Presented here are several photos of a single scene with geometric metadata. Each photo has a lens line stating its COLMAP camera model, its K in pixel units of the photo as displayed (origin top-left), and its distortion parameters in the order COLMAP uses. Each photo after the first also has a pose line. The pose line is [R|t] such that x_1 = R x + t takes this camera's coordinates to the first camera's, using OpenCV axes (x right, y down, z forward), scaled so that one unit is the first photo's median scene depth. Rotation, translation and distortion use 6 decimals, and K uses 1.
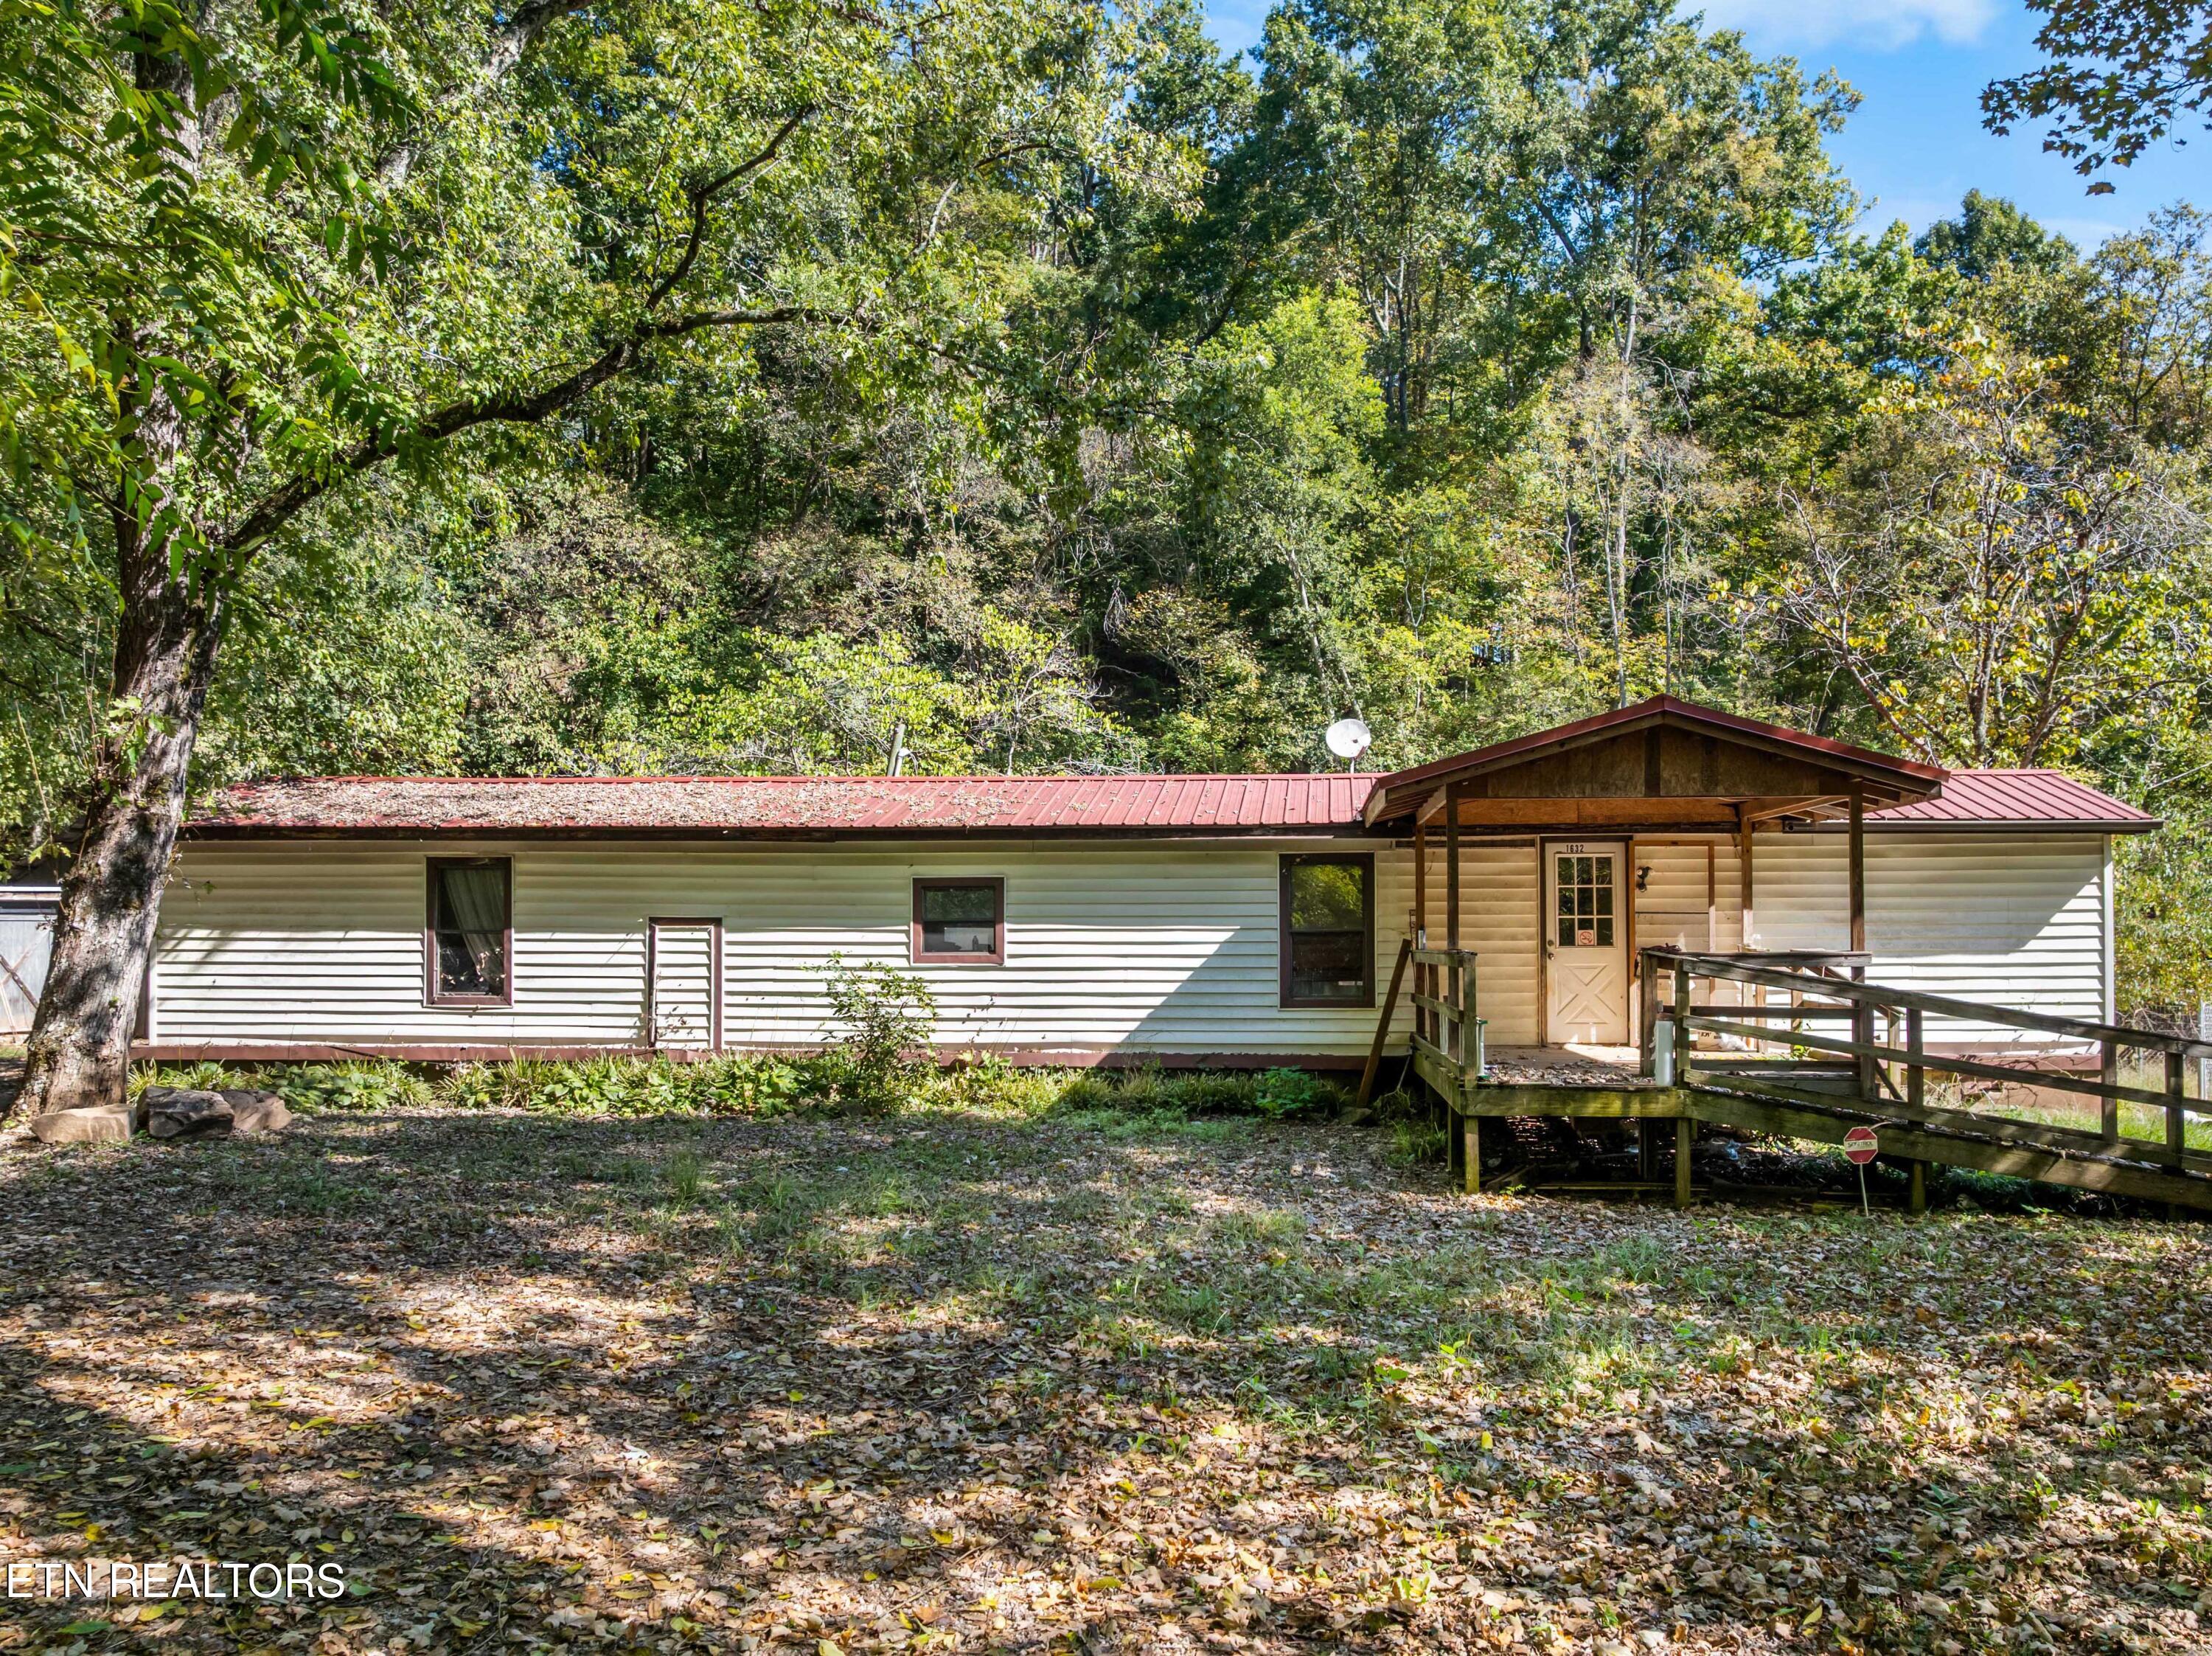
lens RADIAL K [[1563.7, 0, 1106.0], [0, 1563.7, 828.0], [0, 0, 1]] dist [-0.044401, 0.001896]
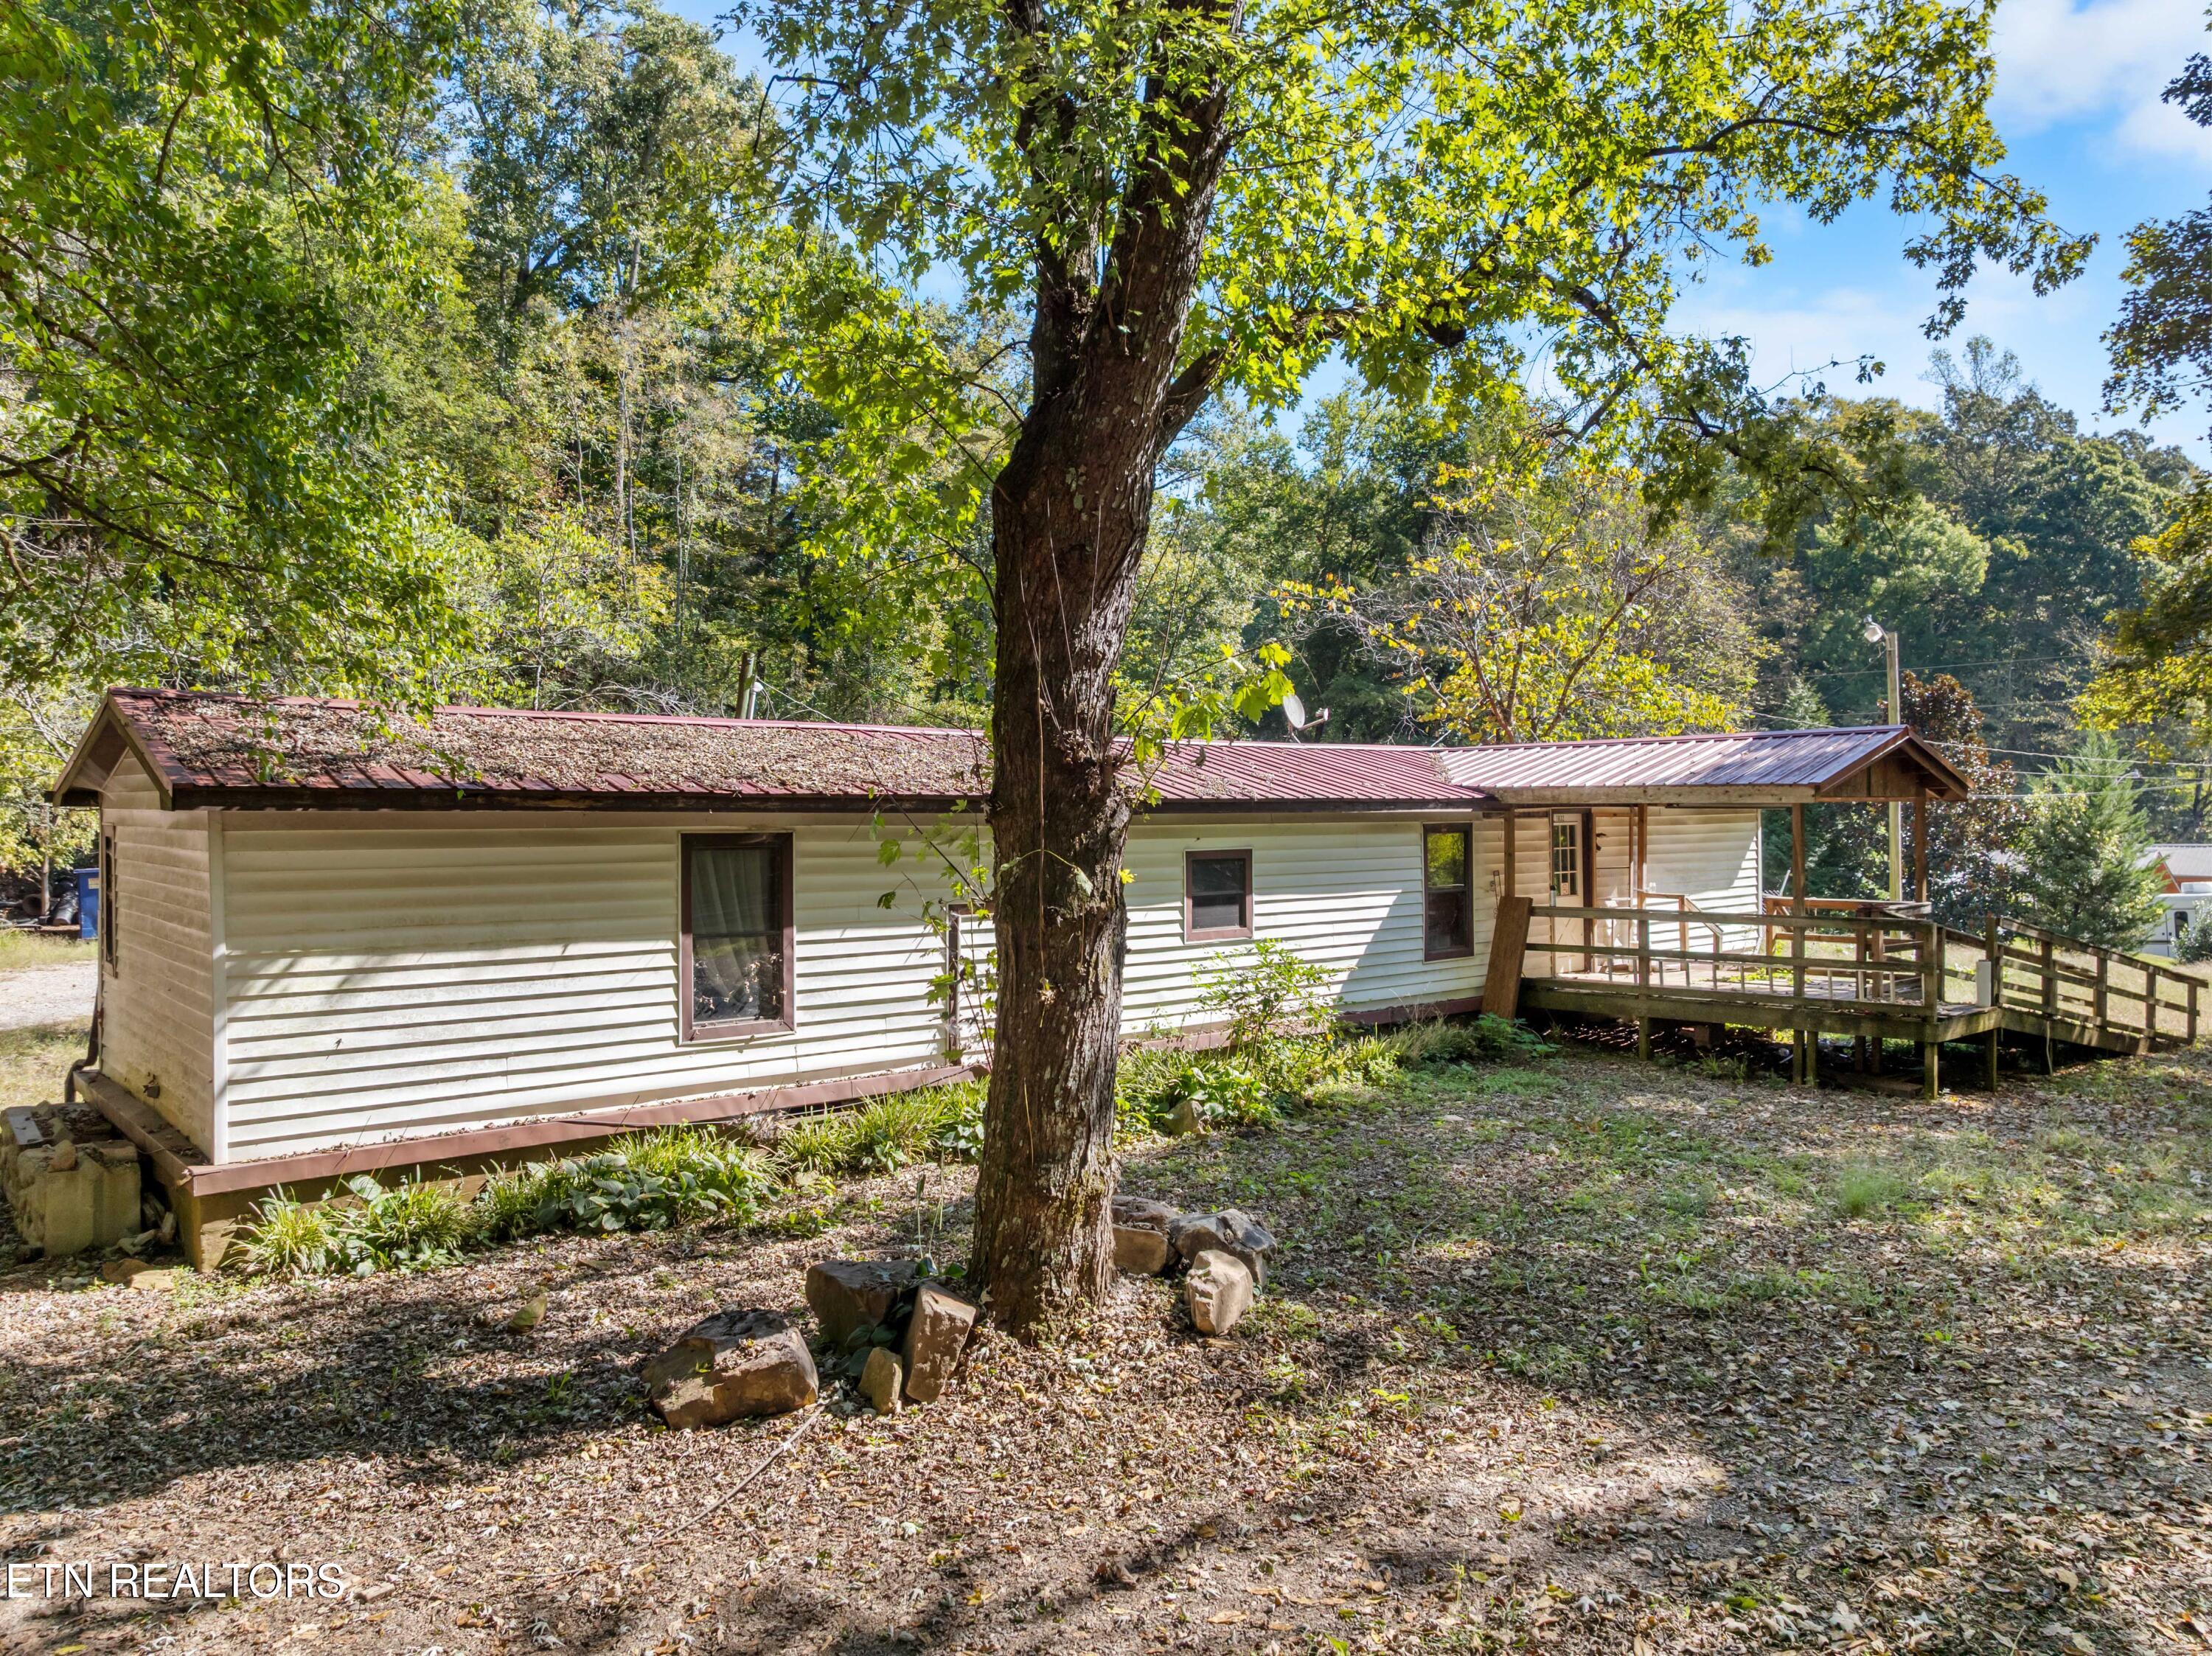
lens RADIAL K [[1563.7, 0, 1106.0], [0, 1563.7, 828.0], [0, 0, 1]] dist [-0.044401, 0.001896]
pose [[0.697172, -0.003143, 0.716897, -0.817707], [0.005742, 0.999983, -0.001200, 0.018273], [-0.716881, 0.004953, 0.697178, 0.366321]]
